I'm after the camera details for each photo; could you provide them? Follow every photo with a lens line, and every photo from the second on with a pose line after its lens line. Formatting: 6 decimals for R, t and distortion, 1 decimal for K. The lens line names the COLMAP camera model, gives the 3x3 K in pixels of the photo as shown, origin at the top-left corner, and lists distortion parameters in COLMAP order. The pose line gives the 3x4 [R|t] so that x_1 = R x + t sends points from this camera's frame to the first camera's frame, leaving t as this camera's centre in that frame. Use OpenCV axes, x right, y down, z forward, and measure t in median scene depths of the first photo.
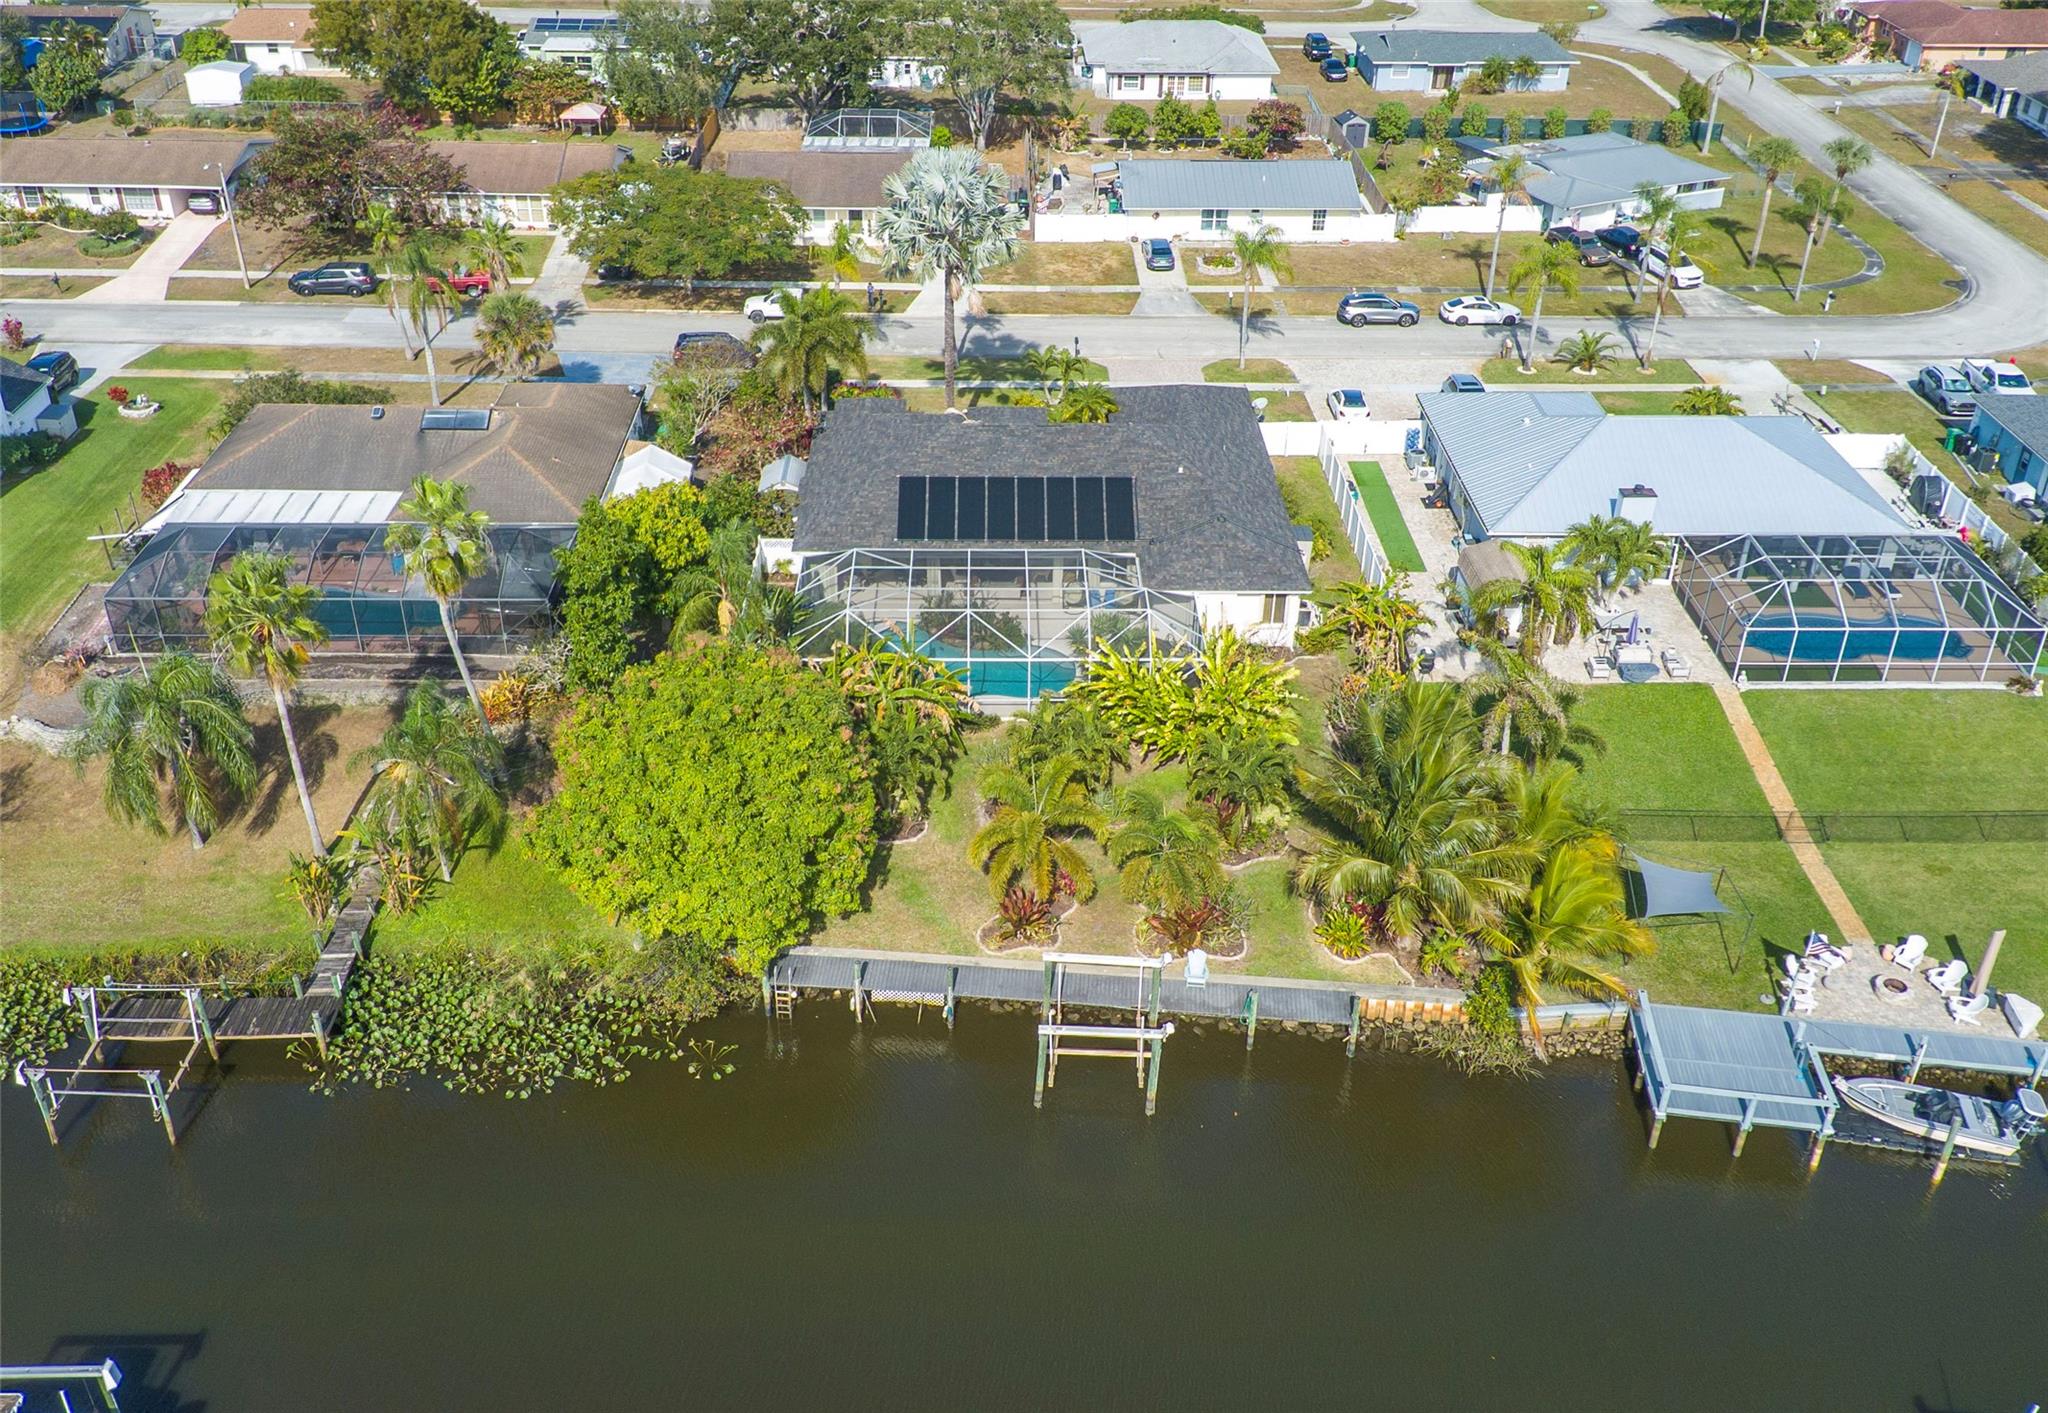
lens RADIAL K [[1873.4, 0, 998.1], [0, 1873.4, 693.6], [0, 0, 1]] dist [0.074263, -0.083880]
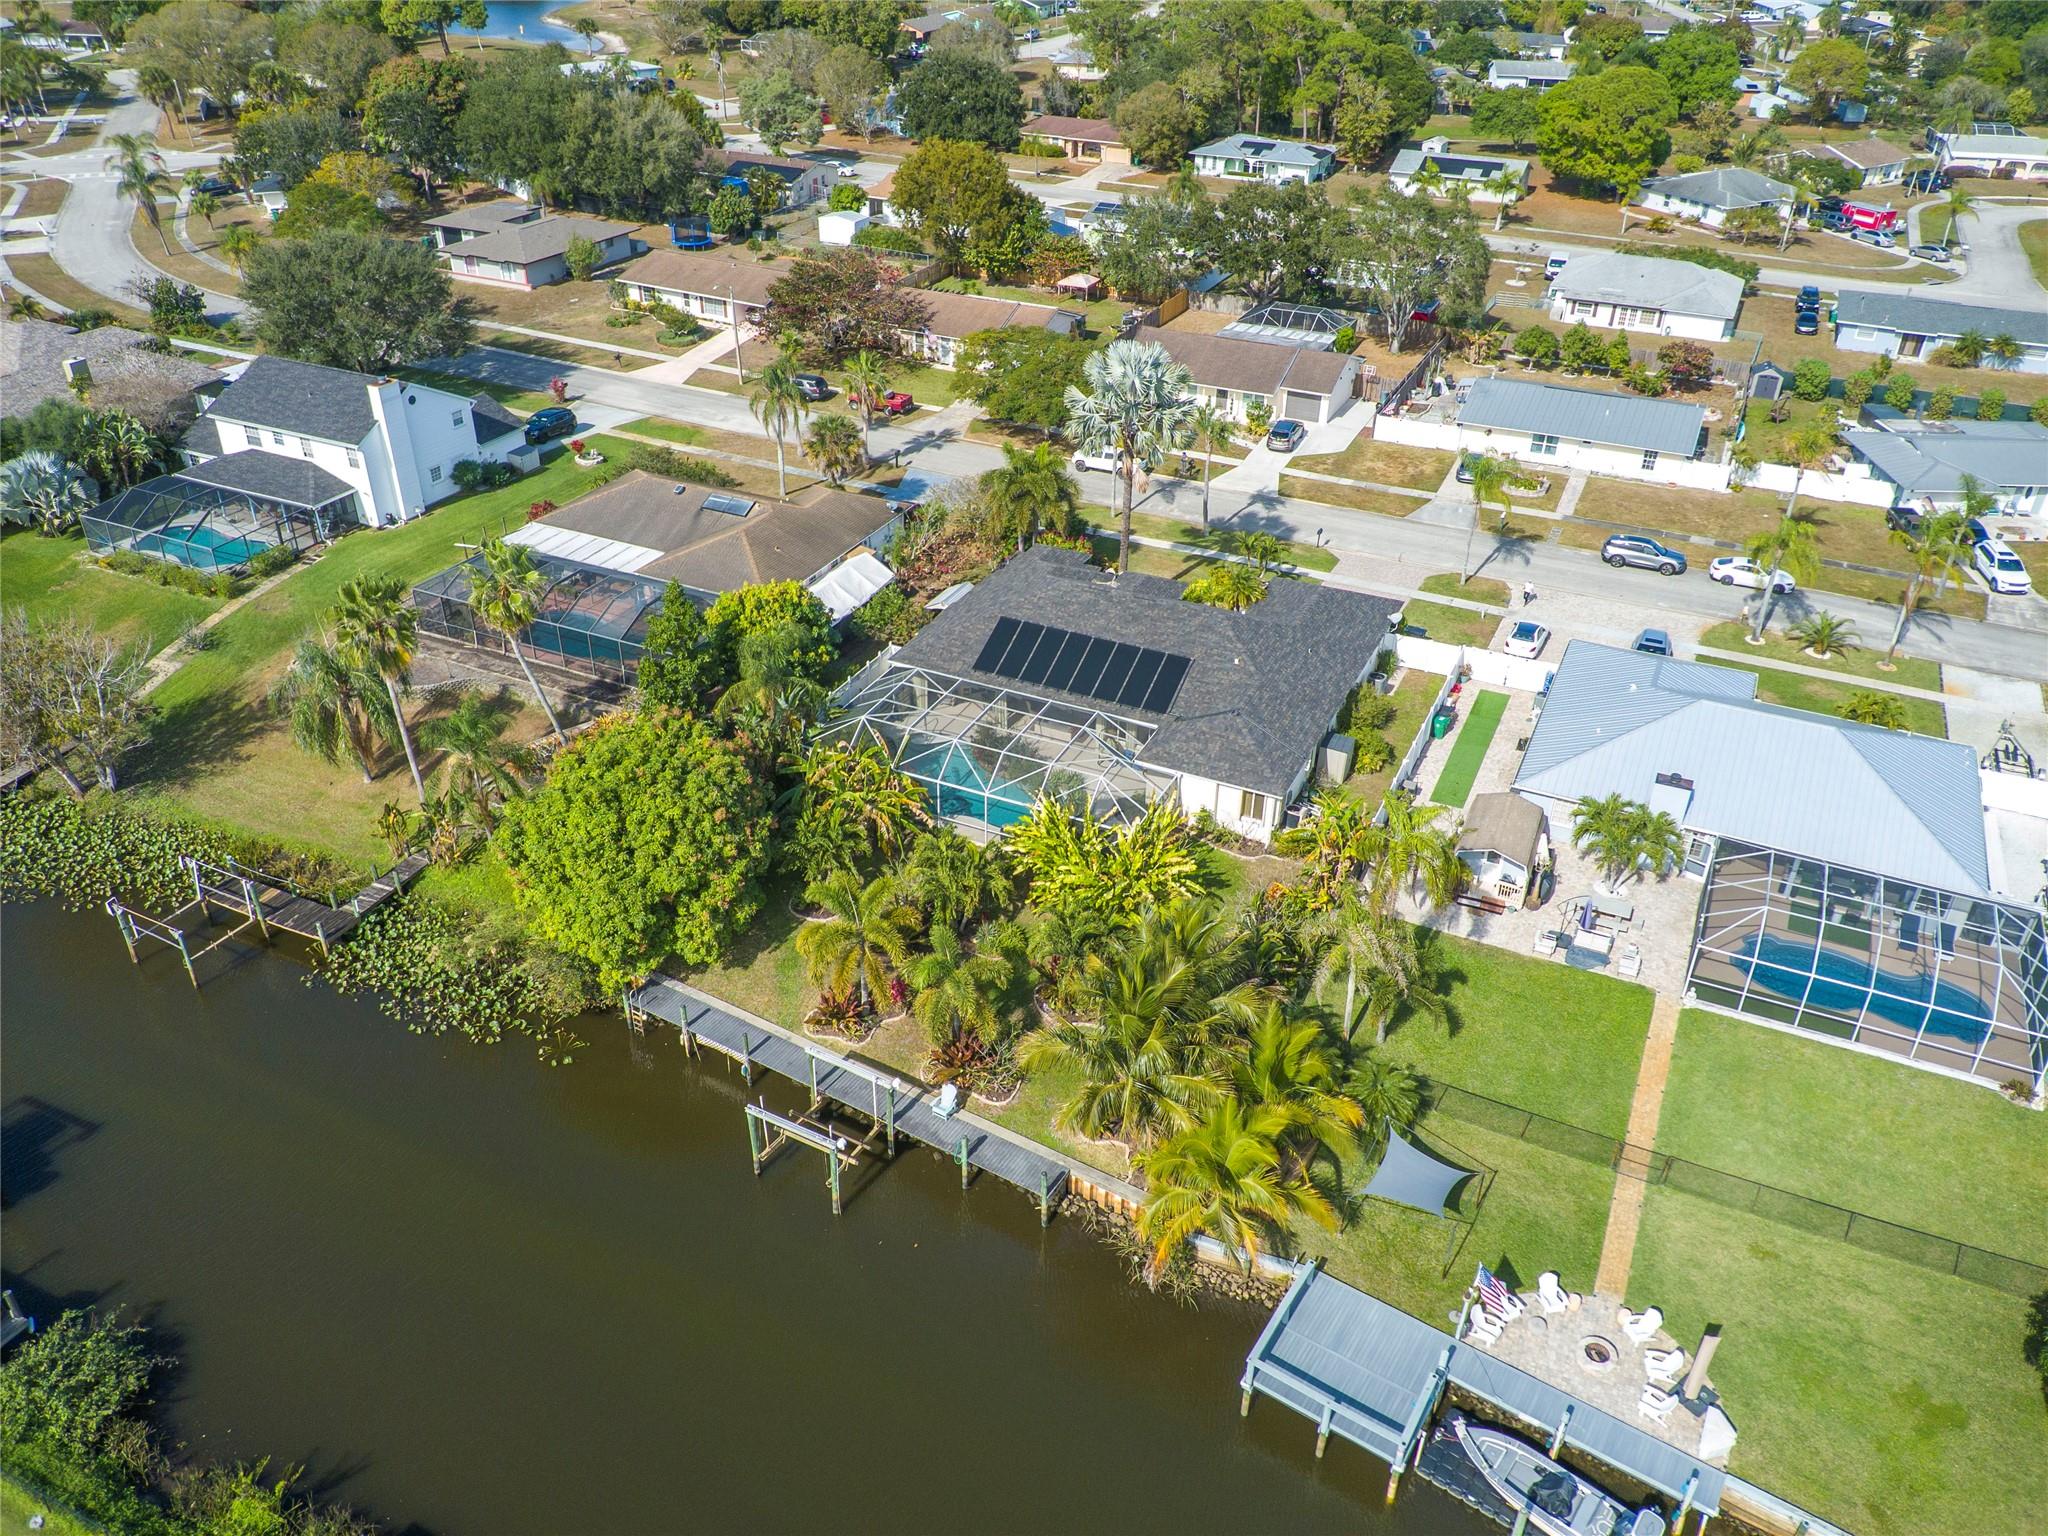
lens RADIAL K [[1550.2, 0, 1015.9], [0, 1550.2, 767.1], [0, 0, 1]] dist [0.073765, -0.102342]
pose [[0.897399, 0.232046, -0.375273, 0.334910], [-0.231919, 0.971637, 0.046209, -0.072141], [0.375351, 0.045565, 0.925762, 0.128053]]
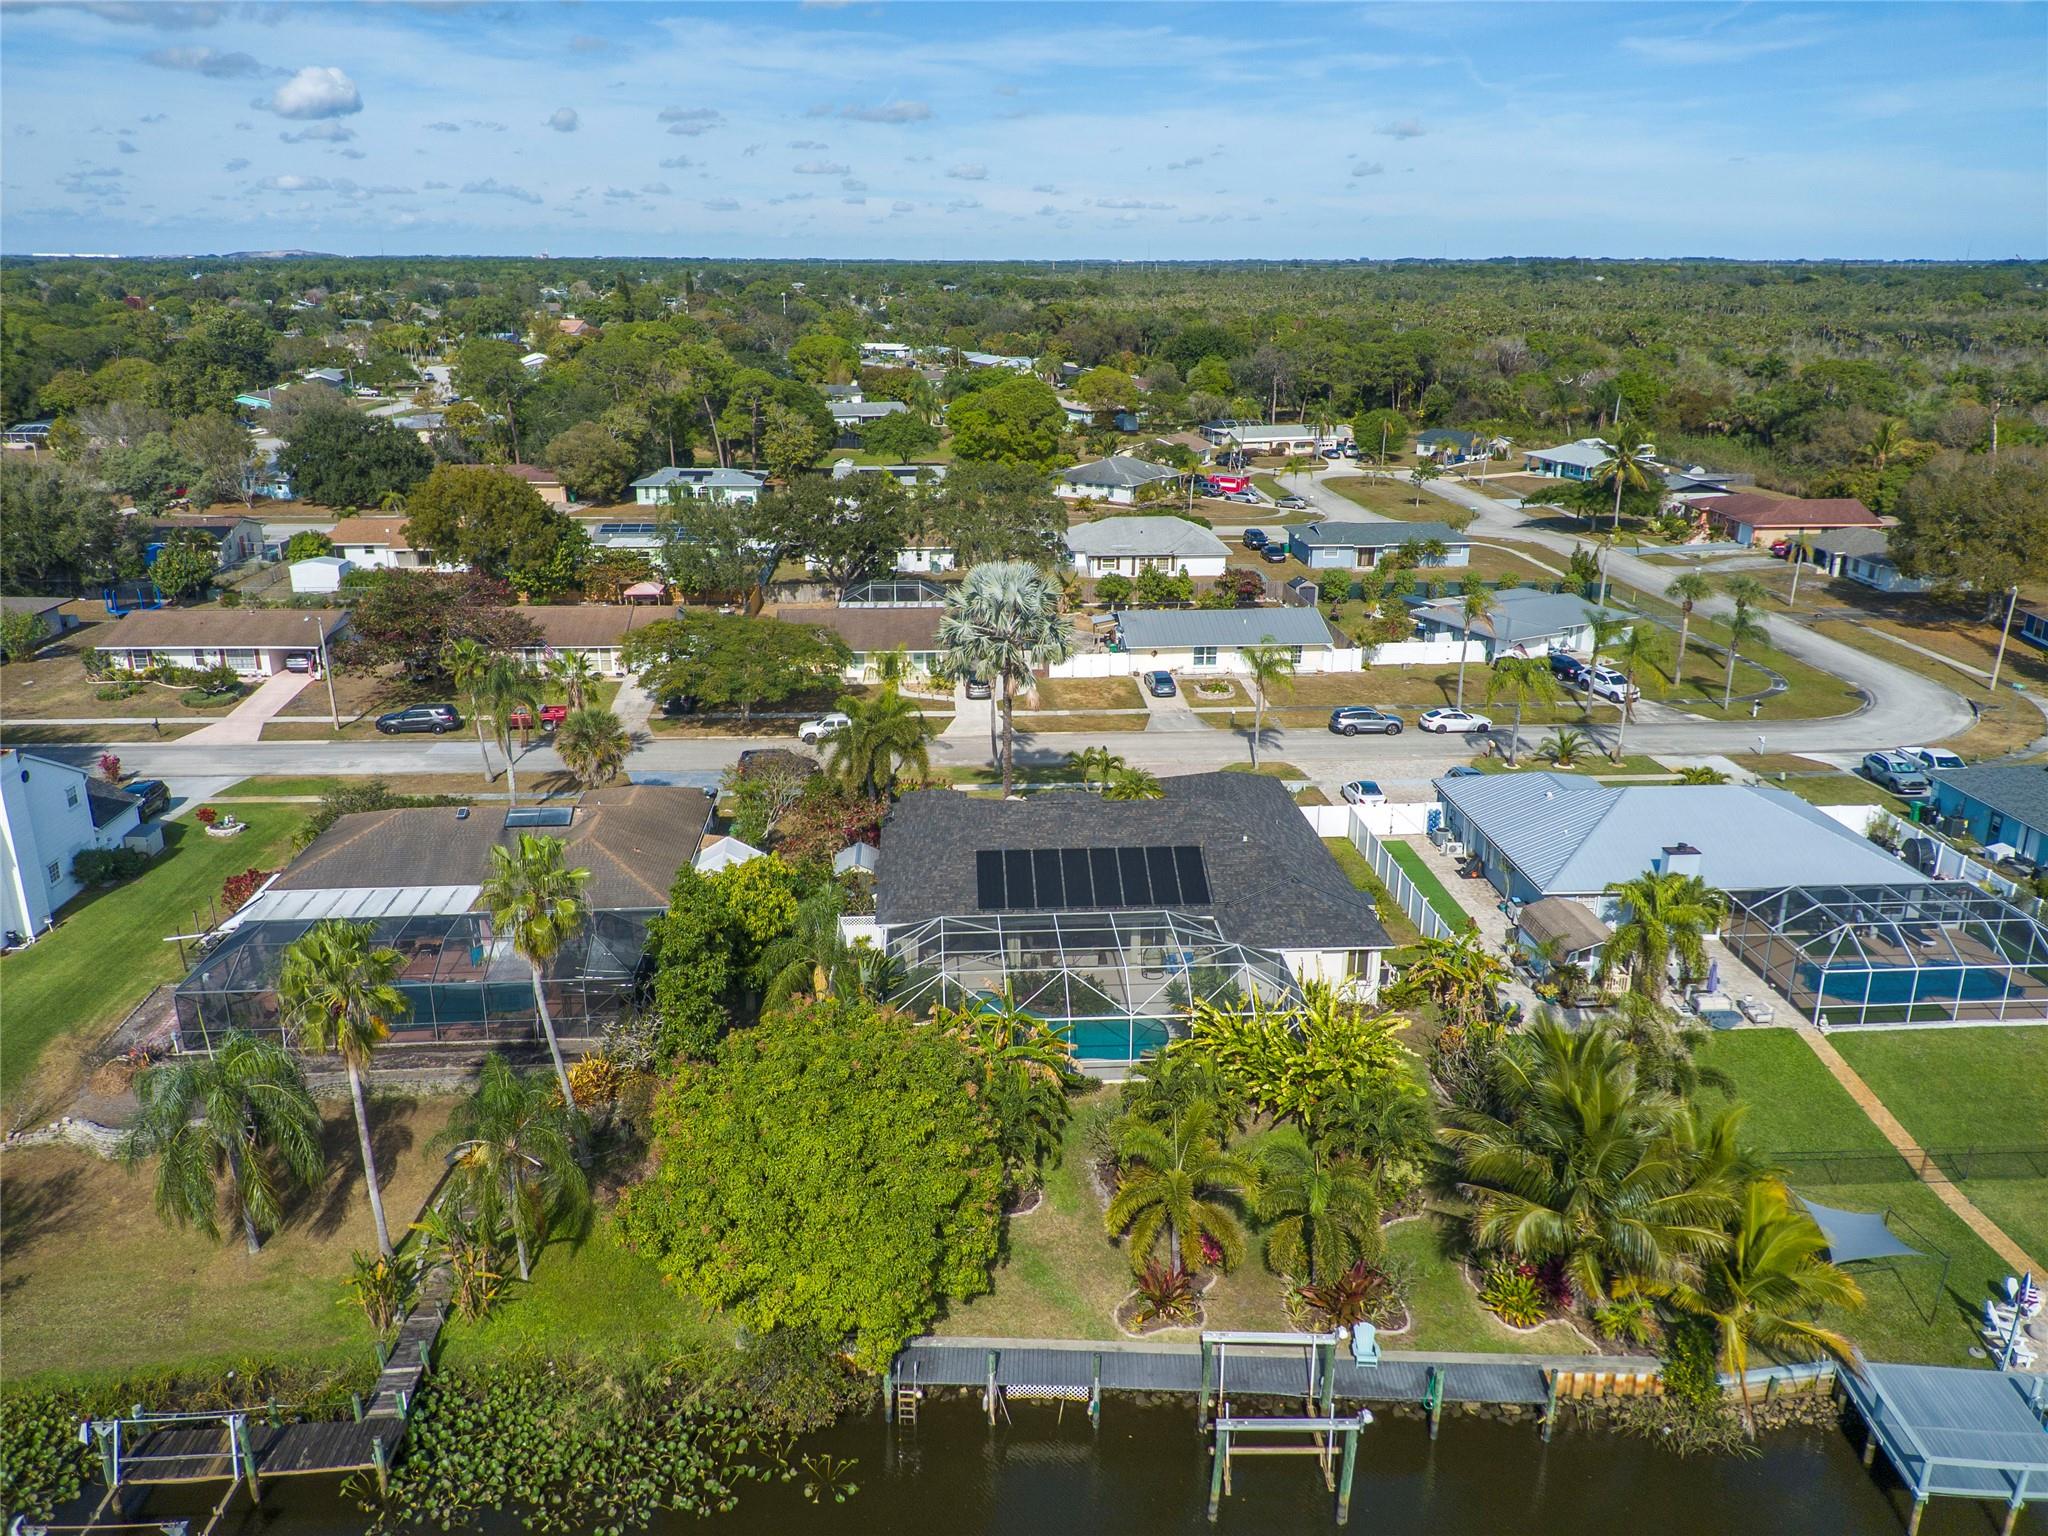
lens RADIAL K [[1550.2, 0, 1021.1], [0, 1550.2, 742.8], [0, 0, 1]] dist [0.073765, -0.102342]
pose [[0.998448, -0.023426, 0.050518, -0.069672], [0.034778, 0.970851, -0.237148, 0.029228], [-0.043490, 0.238537, 0.970159, 0.157104]]
